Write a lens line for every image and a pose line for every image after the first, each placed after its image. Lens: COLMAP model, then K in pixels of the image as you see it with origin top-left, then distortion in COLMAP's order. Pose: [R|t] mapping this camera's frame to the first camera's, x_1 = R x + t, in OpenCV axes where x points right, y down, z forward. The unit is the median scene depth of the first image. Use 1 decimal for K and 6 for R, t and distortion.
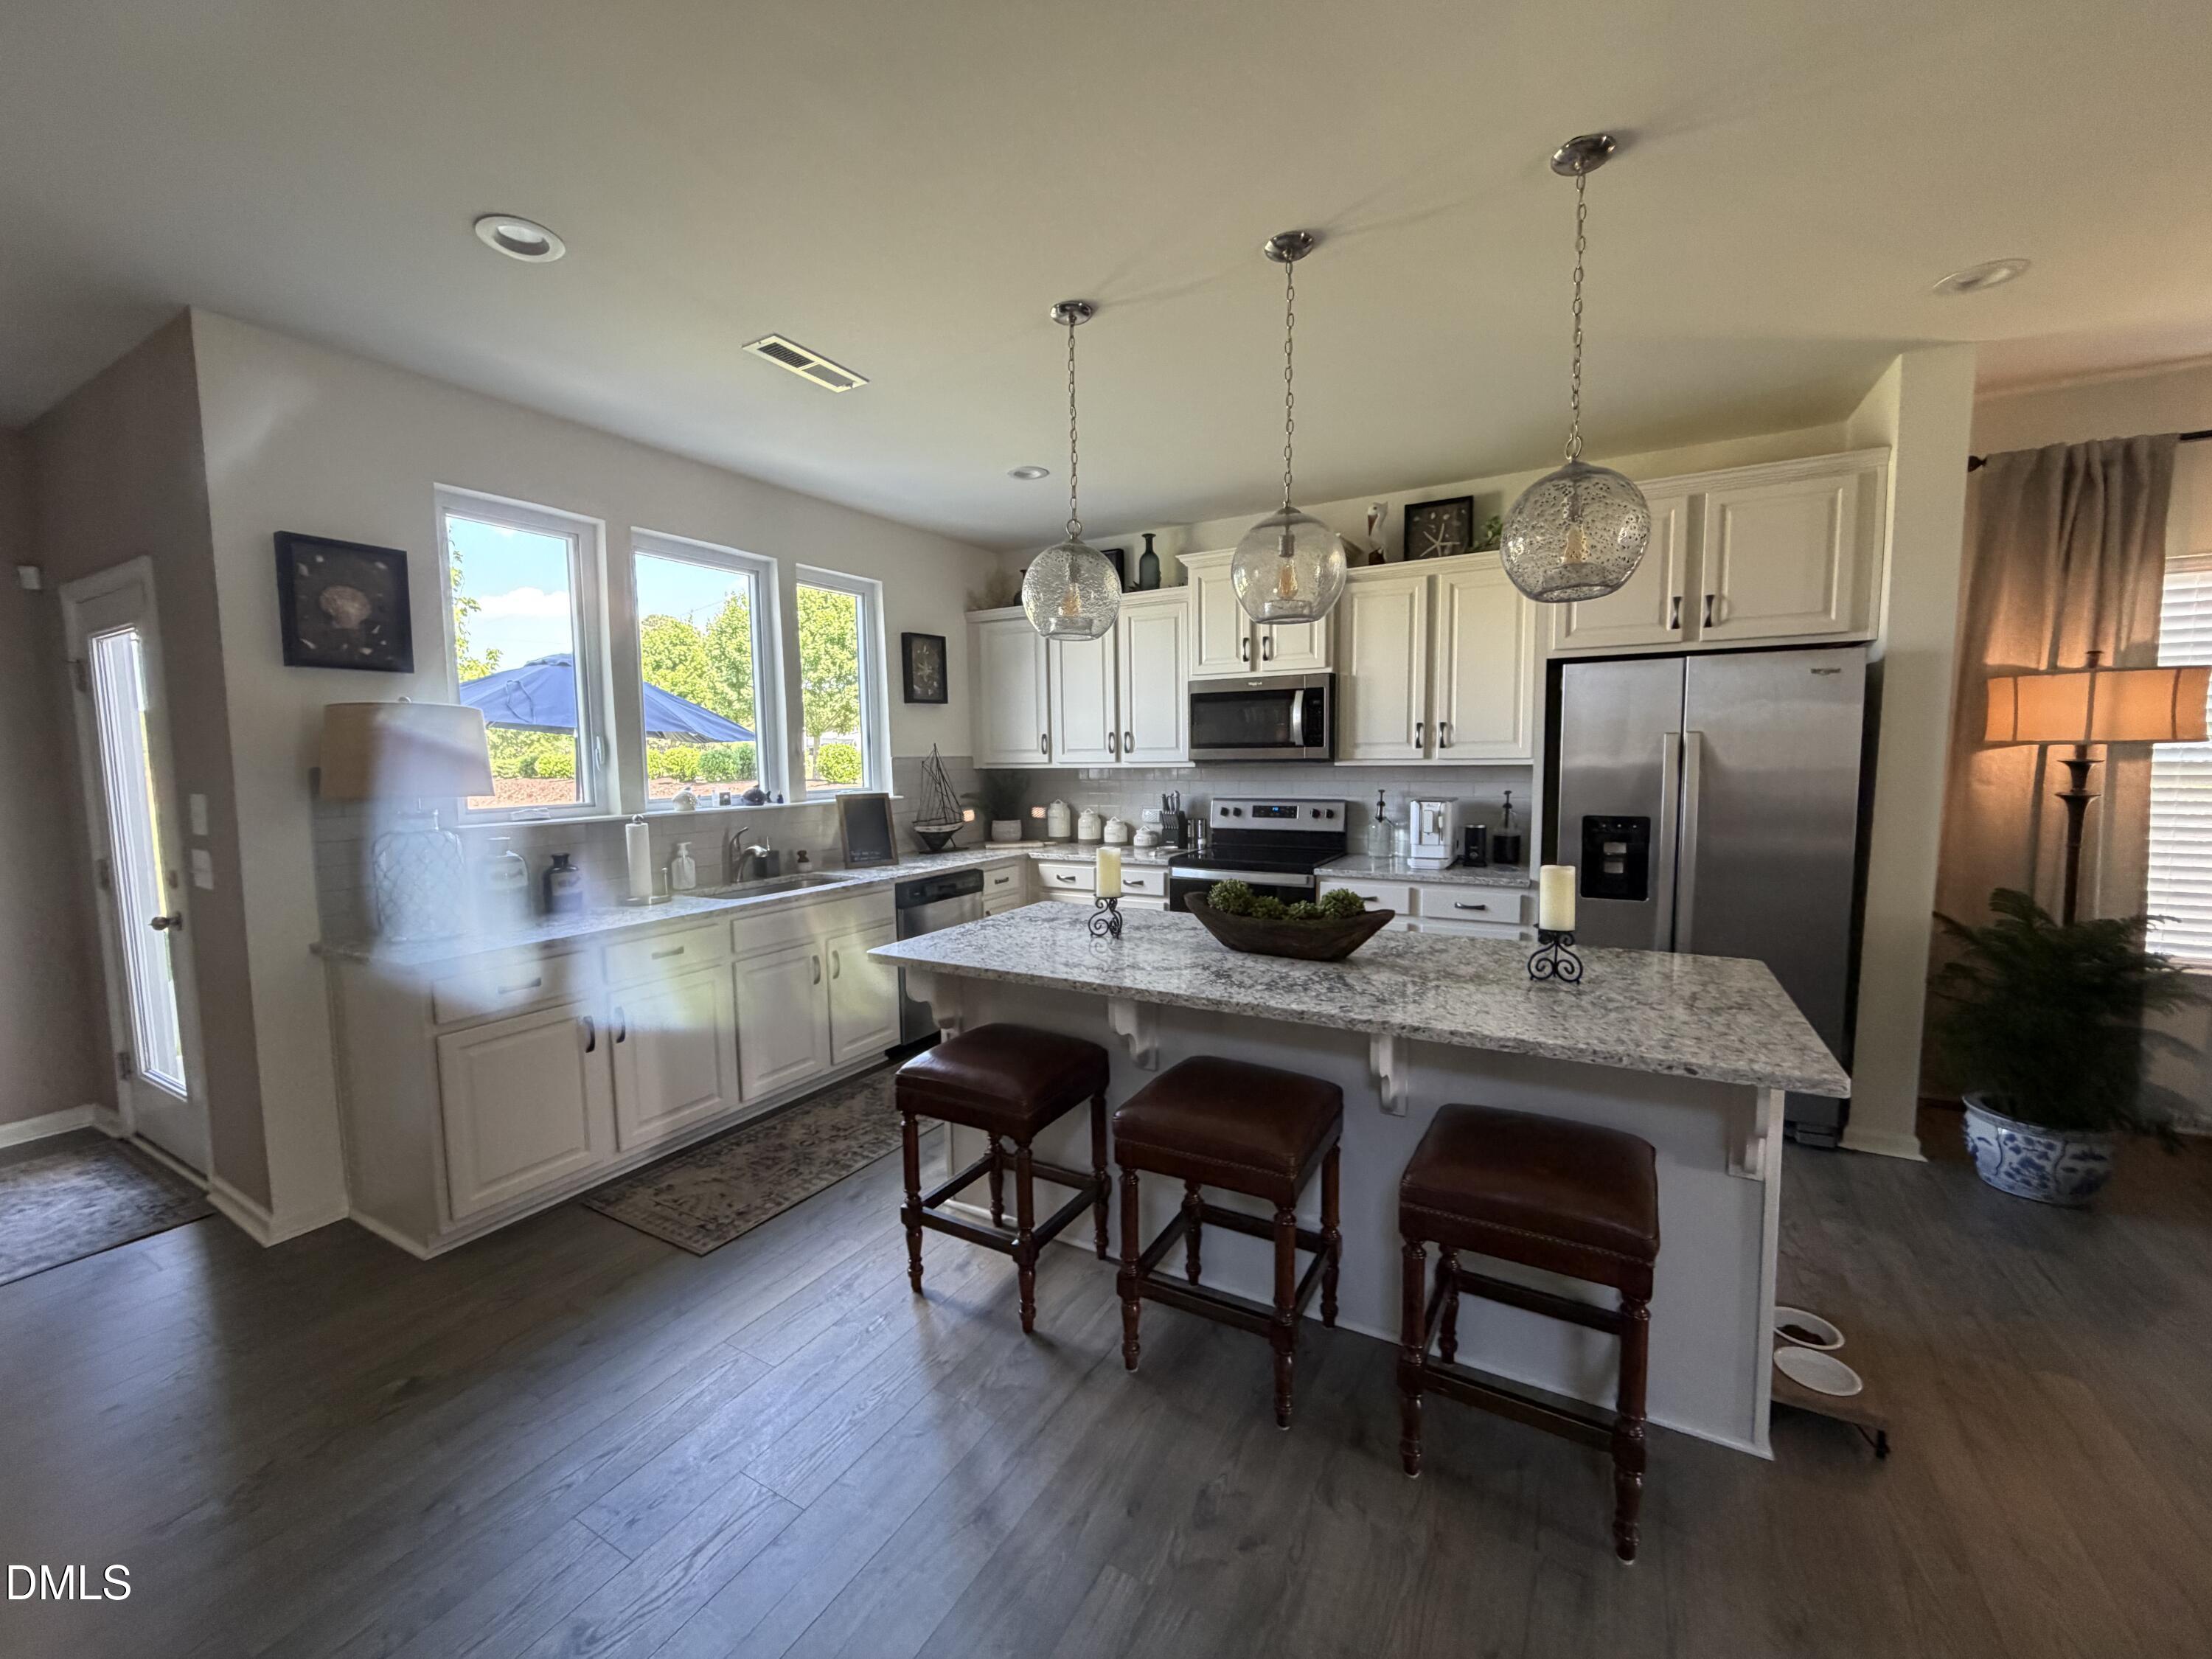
lens RADIAL K [[886.7, 0, 1106.0], [0, 886.7, 829.5], [0, 0, 1]] dist [-0.003482, -0.000056]
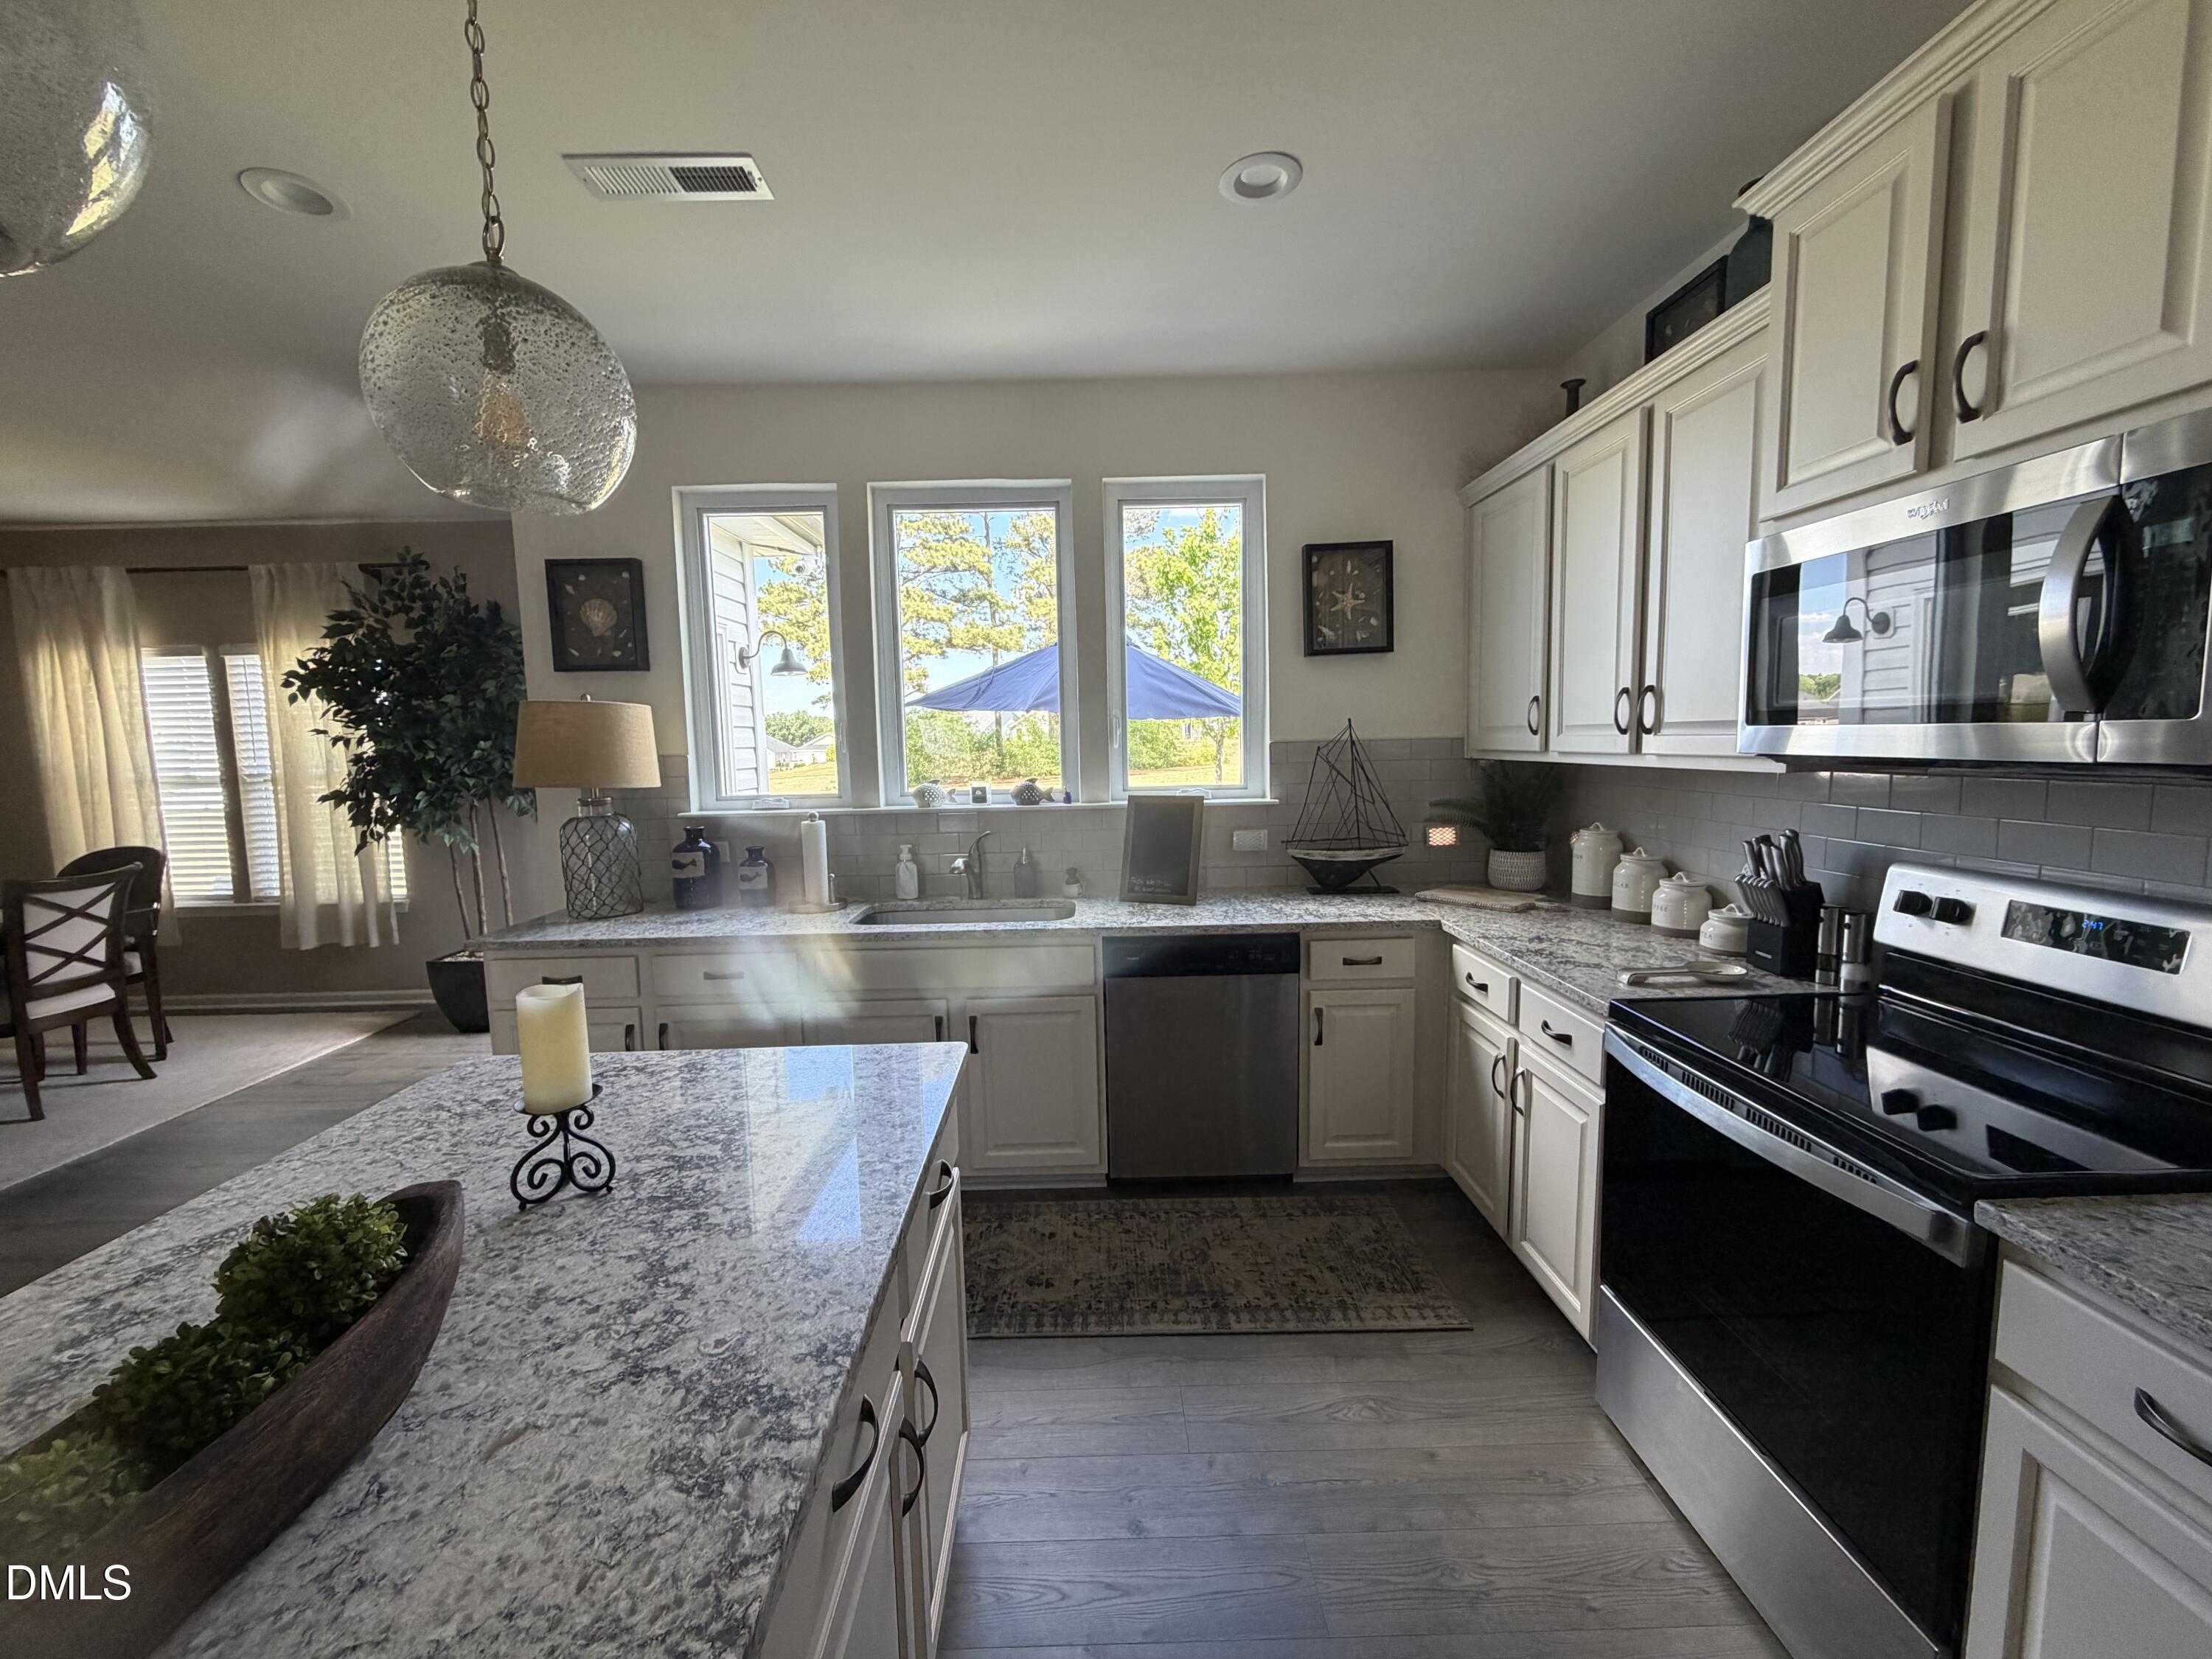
lens RADIAL K [[883.4, 0, 1101.4], [0, 883.4, 828.0], [0, 0, 1]] dist [0.000642, -0.000033]
pose [[0.505673, 0.090723, -0.857942, 0.304830], [-0.059544, 0.995754, 0.070200, -0.063021], [0.860668, 0.015587, 0.508928, 0.630024]]
